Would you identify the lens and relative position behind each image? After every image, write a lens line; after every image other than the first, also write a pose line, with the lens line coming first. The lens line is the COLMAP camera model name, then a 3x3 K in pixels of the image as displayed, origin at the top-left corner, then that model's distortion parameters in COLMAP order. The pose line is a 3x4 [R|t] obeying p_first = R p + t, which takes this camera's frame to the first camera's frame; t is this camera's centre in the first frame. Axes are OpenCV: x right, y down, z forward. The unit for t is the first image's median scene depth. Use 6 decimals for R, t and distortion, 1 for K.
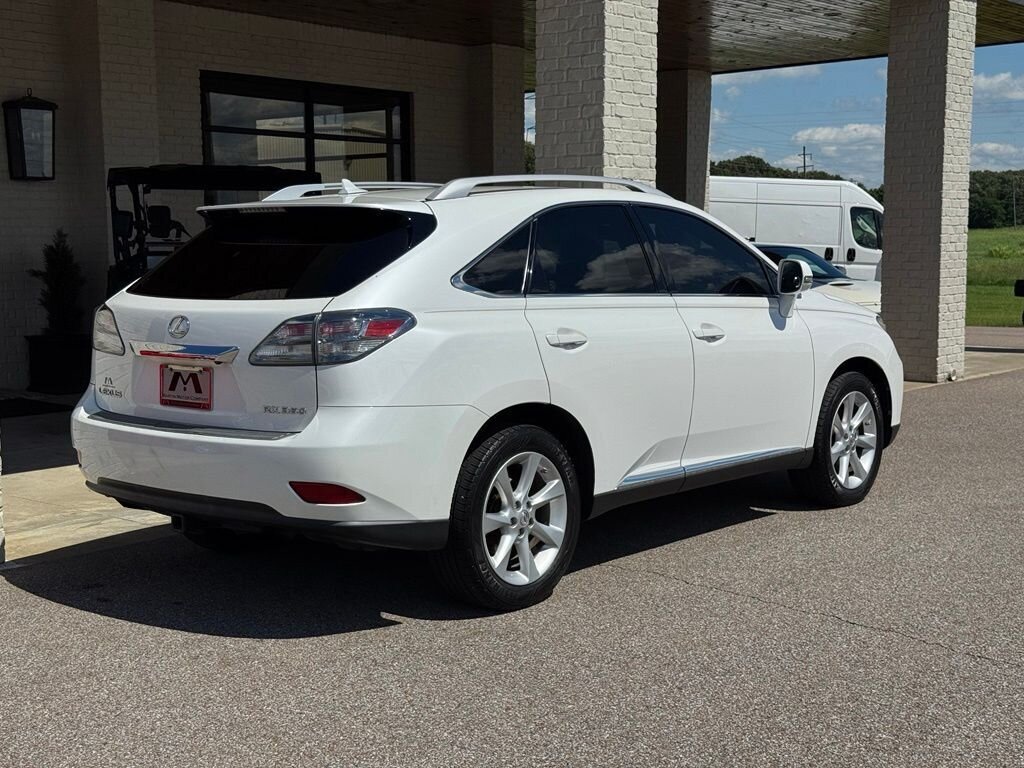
lens RADIAL K [[1413.5, 0, 514.4], [0, 1413.5, 387.4], [0, 0, 1]] dist [0.203406, -0.462618]
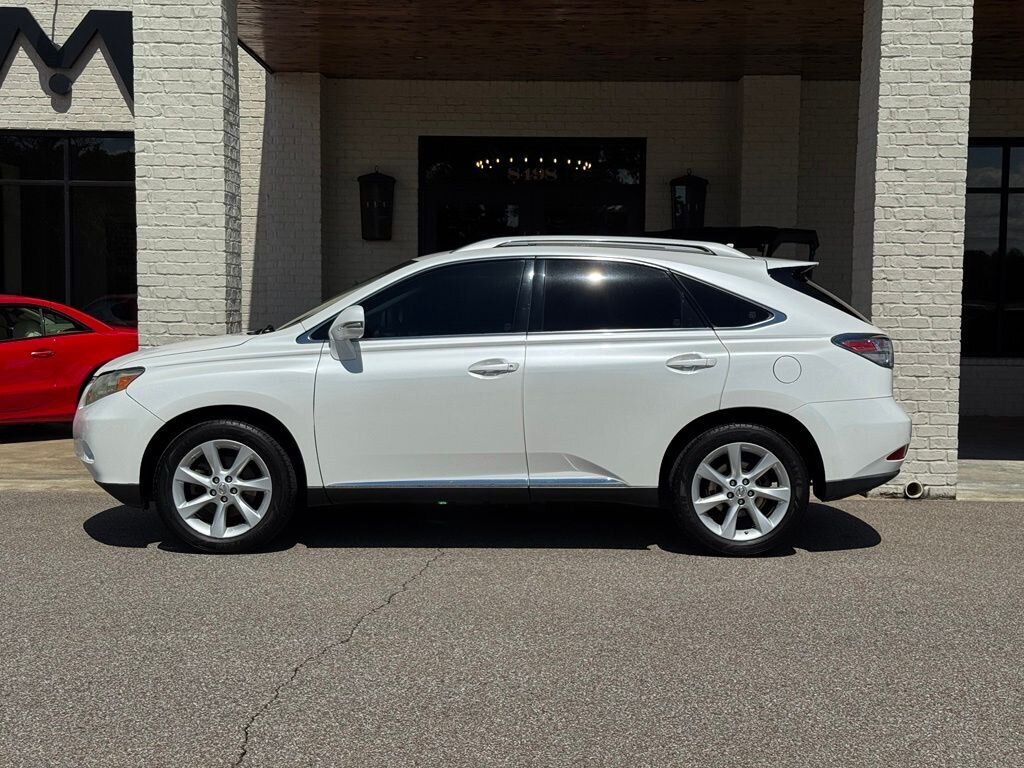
lens RADIAL K [[1412.5, 0, 512.0], [0, 1412.5, 384.0], [0, 0, 1]] dist [0.194633, -0.414919]
pose [[0.639478, 0.062729, -0.766246, 0.858630], [-0.095163, 0.995459, 0.002075, -0.020256], [0.762897, 0.071592, 0.642544, 0.193816]]
